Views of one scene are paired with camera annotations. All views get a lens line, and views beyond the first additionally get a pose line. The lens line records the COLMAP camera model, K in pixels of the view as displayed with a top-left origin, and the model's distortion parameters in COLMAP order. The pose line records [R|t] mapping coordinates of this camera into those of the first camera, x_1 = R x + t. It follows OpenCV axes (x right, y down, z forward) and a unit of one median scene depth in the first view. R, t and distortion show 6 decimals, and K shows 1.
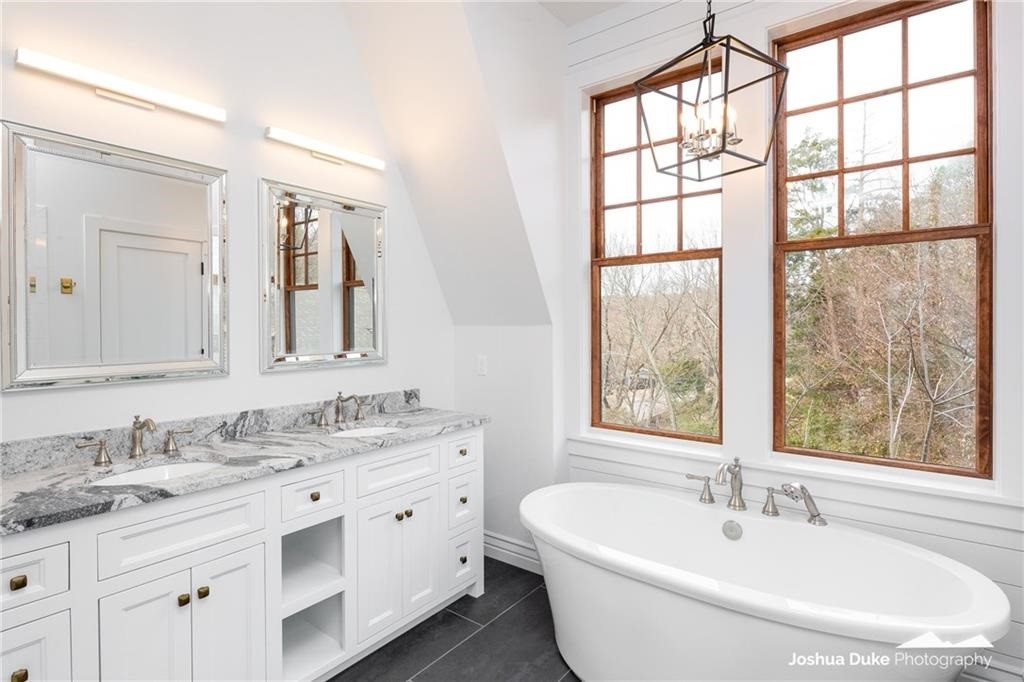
lens RADIAL K [[530.2, 0, 516.6], [0, 530.2, 331.1], [0, 0, 1]] dist [-0.003401, 0.000392]
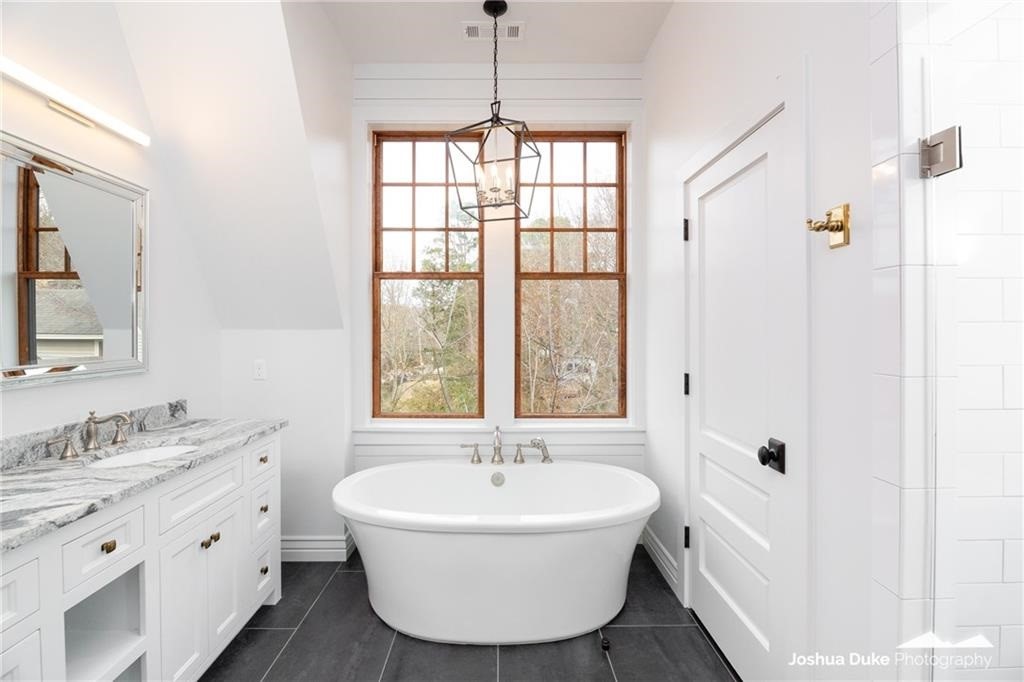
lens RADIAL K [[424.3, 0, 512.4], [0, 424.3, 332.2], [0, 0, 1]] dist [-0.007092, -0.001567]
pose [[0.779170, 0.001040, 0.626812, -0.234492], [0.004012, 0.999970, -0.006646, 0.002687], [-0.626800, 0.007693, 0.779142, 0.112321]]
